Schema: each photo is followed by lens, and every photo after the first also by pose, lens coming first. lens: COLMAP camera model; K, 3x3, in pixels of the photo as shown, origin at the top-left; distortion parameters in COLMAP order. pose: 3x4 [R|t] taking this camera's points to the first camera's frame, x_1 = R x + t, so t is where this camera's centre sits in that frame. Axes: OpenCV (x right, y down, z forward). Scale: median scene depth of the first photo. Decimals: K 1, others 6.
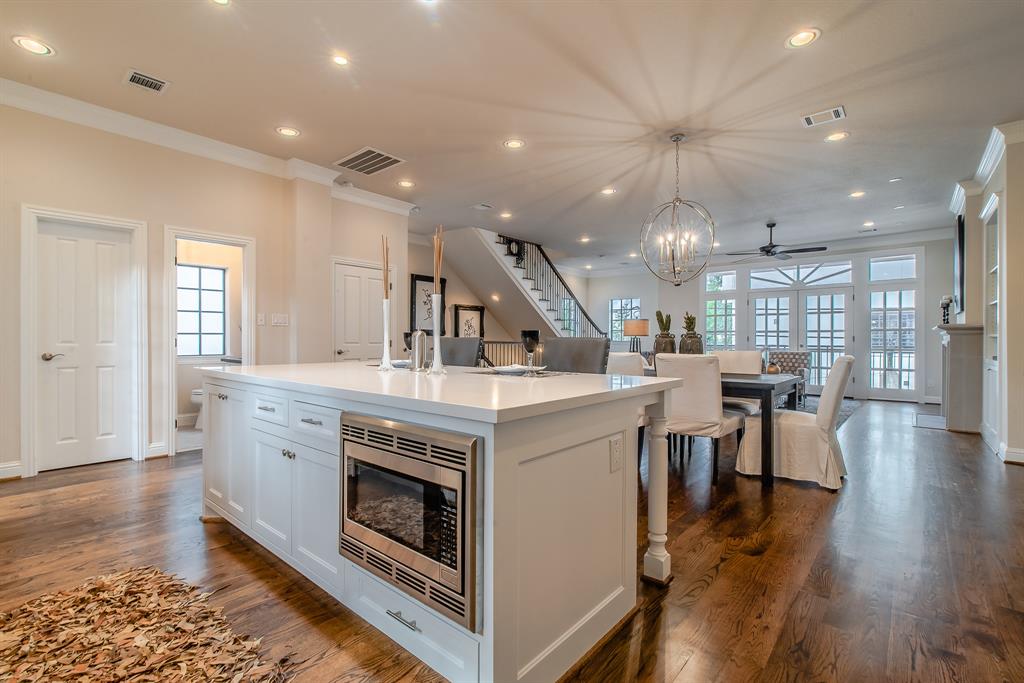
lens RADIAL K [[464.5, 0, 510.3], [0, 464.5, 343.0], [0, 0, 1]] dist [0.001122, 0.000133]
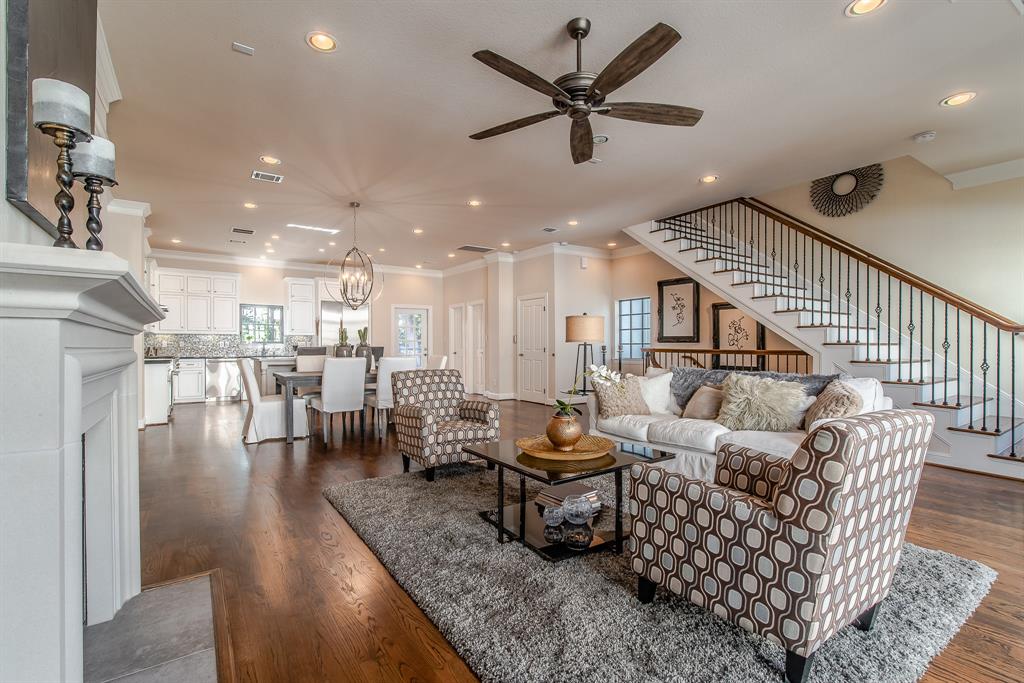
lens RADIAL K [[464.5, 0, 510.3], [0, 464.5, 343.0], [0, 0, 1]] dist [0.001122, 0.000133]
pose [[-0.267204, -0.011906, -0.963566, 0.804213], [-0.004644, 0.999928, -0.011068, -0.003926], [0.963629, 0.001517, -0.267240, 0.925280]]
